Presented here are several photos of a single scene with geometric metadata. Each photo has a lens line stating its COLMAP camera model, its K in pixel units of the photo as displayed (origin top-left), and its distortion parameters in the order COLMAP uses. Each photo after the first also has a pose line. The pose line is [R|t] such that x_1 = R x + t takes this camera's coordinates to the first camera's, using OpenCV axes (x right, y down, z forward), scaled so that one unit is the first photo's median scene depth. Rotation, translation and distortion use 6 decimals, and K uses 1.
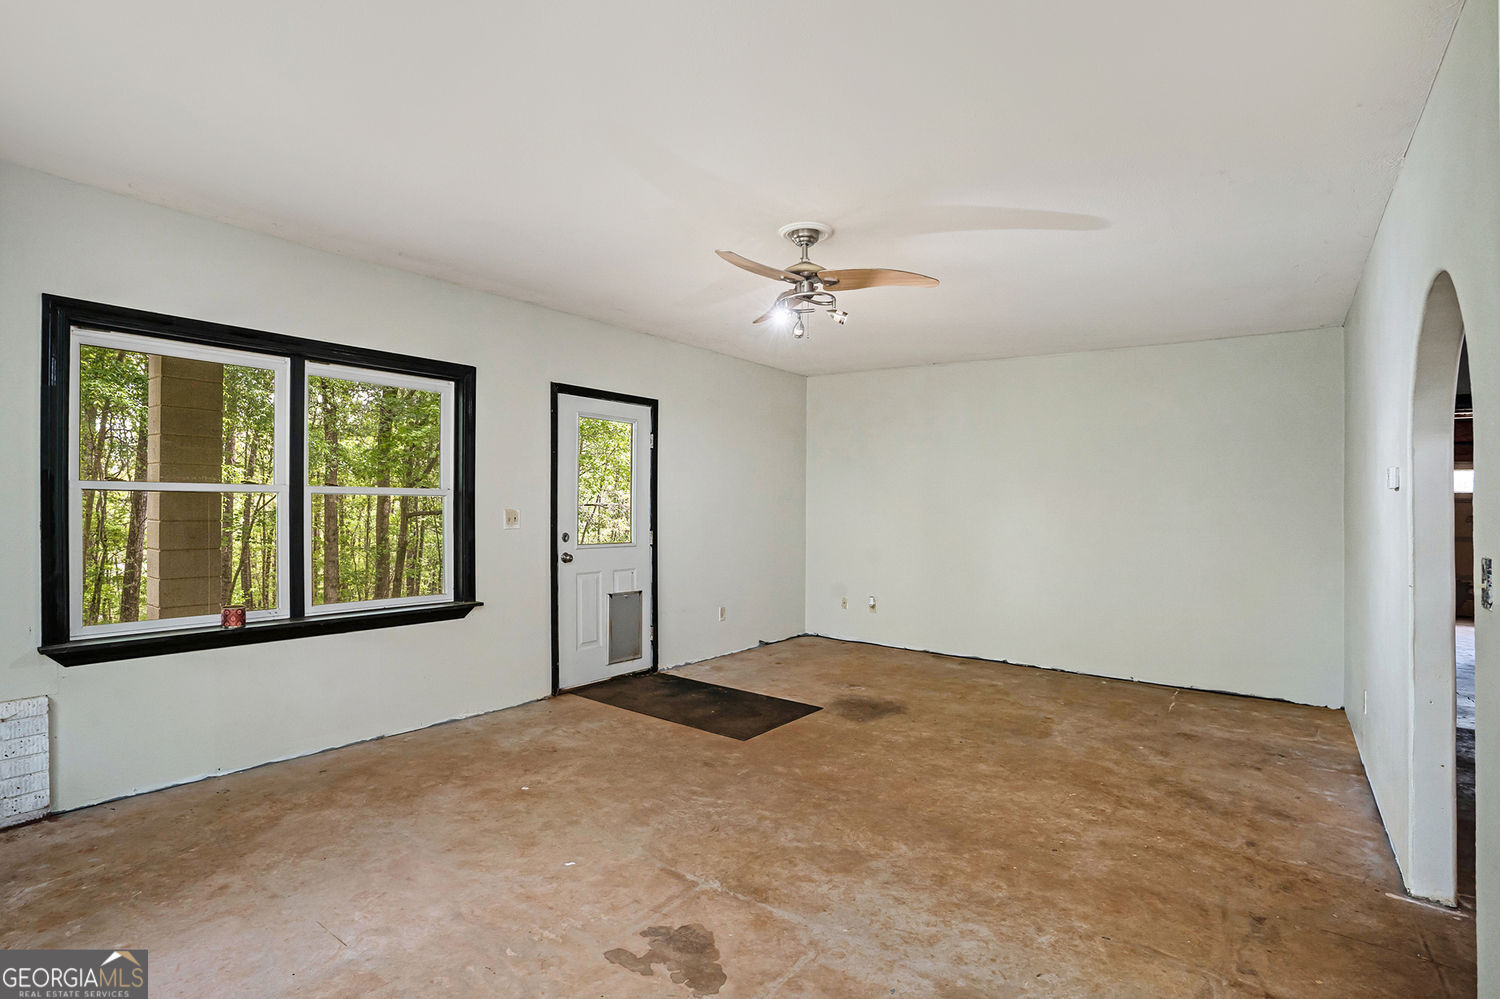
lens RADIAL K [[738.9, 0, 751.6], [0, 738.9, 498.6], [0, 0, 1]] dist [-0.002842, 0.001328]
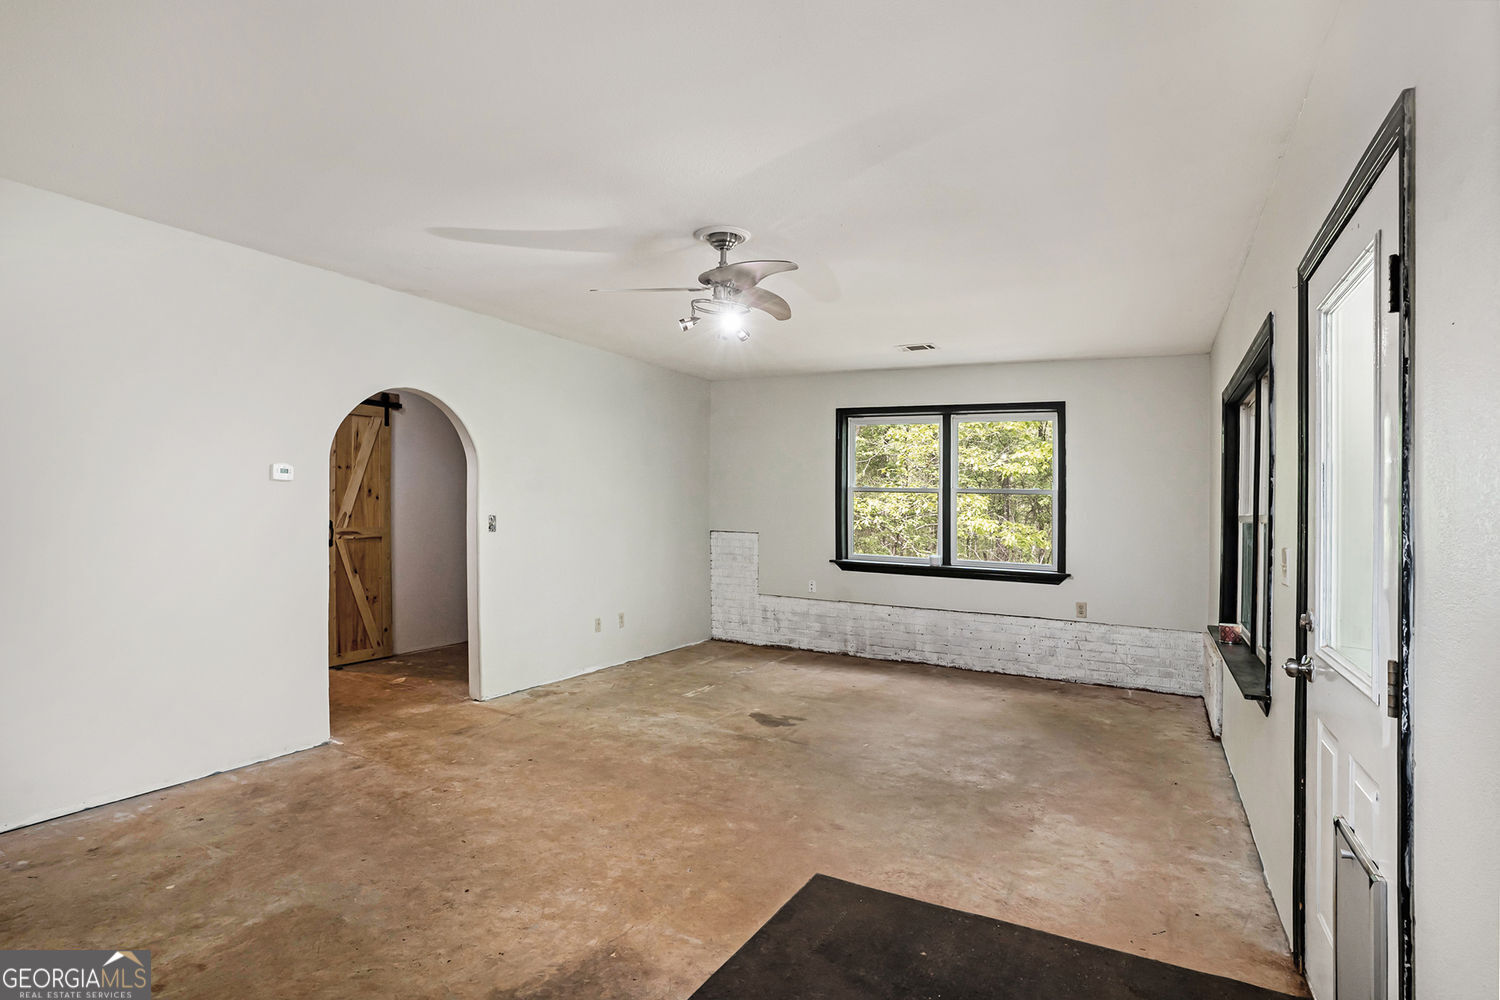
lens RADIAL K [[738.9, 0, 749.4], [0, 738.9, 505.9], [0, 0, 1]] dist [-0.002842, 0.001328]
pose [[-0.989943, -0.045447, -0.133965, 0.206989], [-0.044241, 0.998949, -0.011965, 0.015876], [0.134368, -0.005918, -0.990914, 2.245832]]
